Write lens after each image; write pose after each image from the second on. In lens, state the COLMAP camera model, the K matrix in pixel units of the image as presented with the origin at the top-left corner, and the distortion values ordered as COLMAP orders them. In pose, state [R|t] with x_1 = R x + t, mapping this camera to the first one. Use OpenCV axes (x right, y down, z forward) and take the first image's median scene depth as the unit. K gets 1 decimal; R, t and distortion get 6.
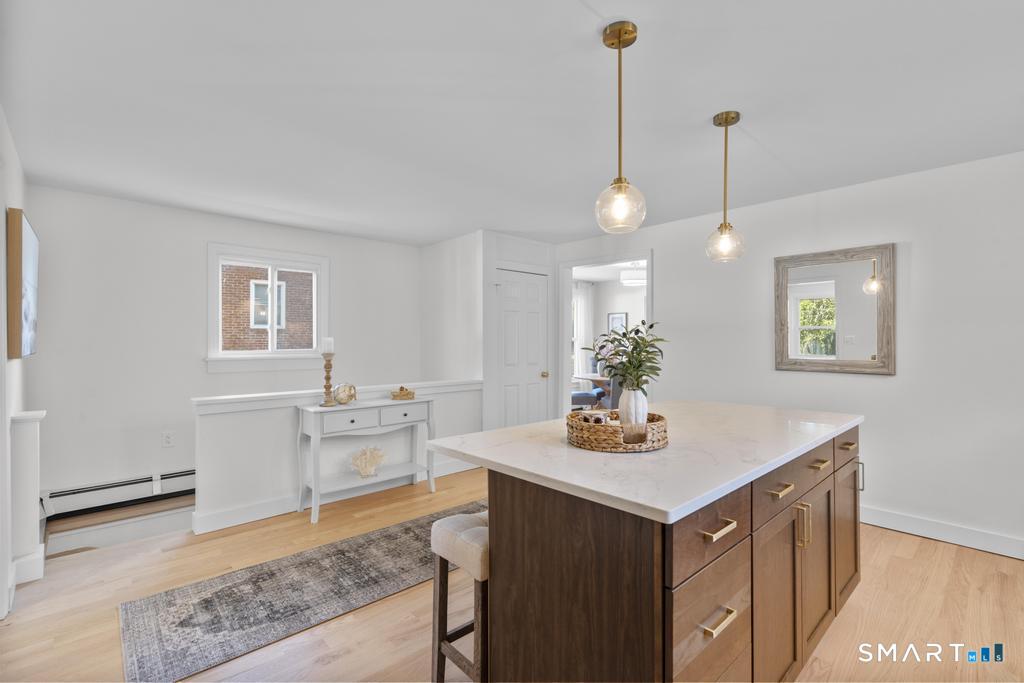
lens RADIAL K [[455.0, 0, 512.0], [0, 455.0, 341.5], [0, 0, 1]] dist [-0.002560, 0.000614]
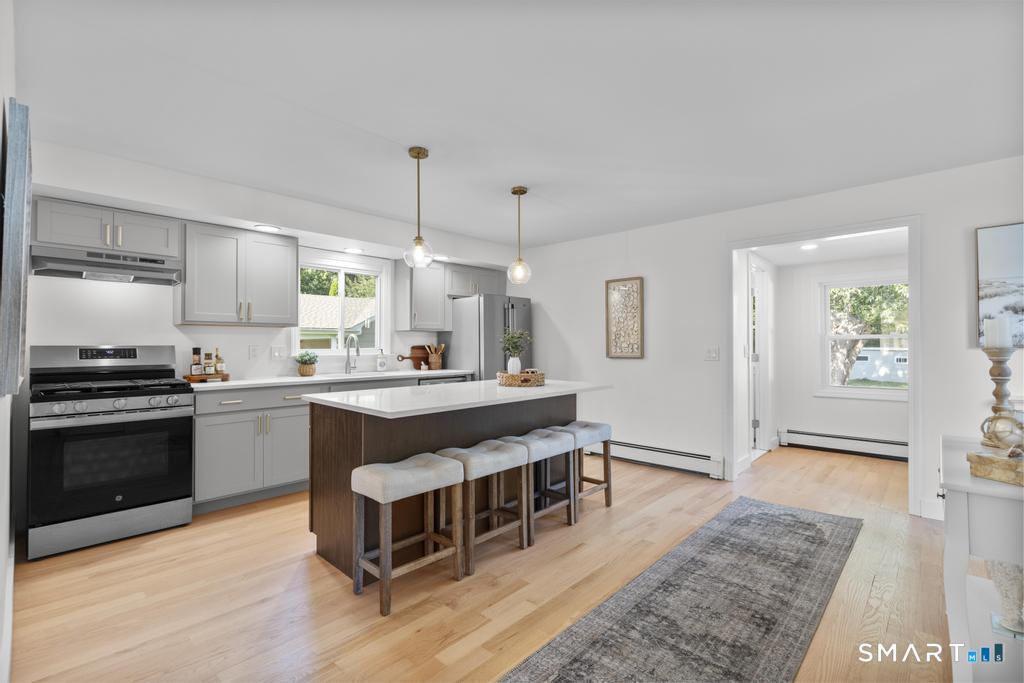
lens RADIAL K [[455.0, 0, 512.0], [0, 455.0, 341.5], [0, 0, 1]] dist [-0.002560, 0.000614]
pose [[-0.997298, 0.001347, -0.073449, 0.356021], [0.002012, 0.999958, -0.008971, 0.038756], [0.073434, -0.009095, -0.997259, 2.577746]]
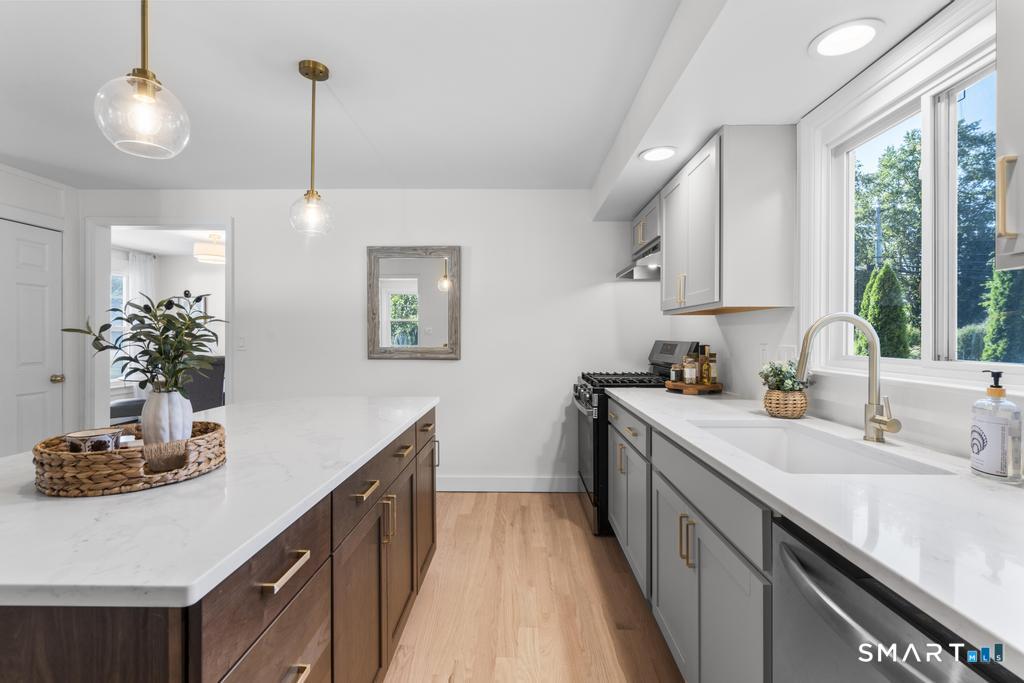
lens RADIAL K [[455.0, 0, 512.0], [0, 455.0, 341.5], [0, 0, 1]] dist [-0.002560, 0.000614]
pose [[0.681075, -0.005097, 0.732195, 0.116662], [-0.004967, 0.999921, 0.011582, 0.020637], [-0.732196, -0.011525, 0.680996, 0.160075]]
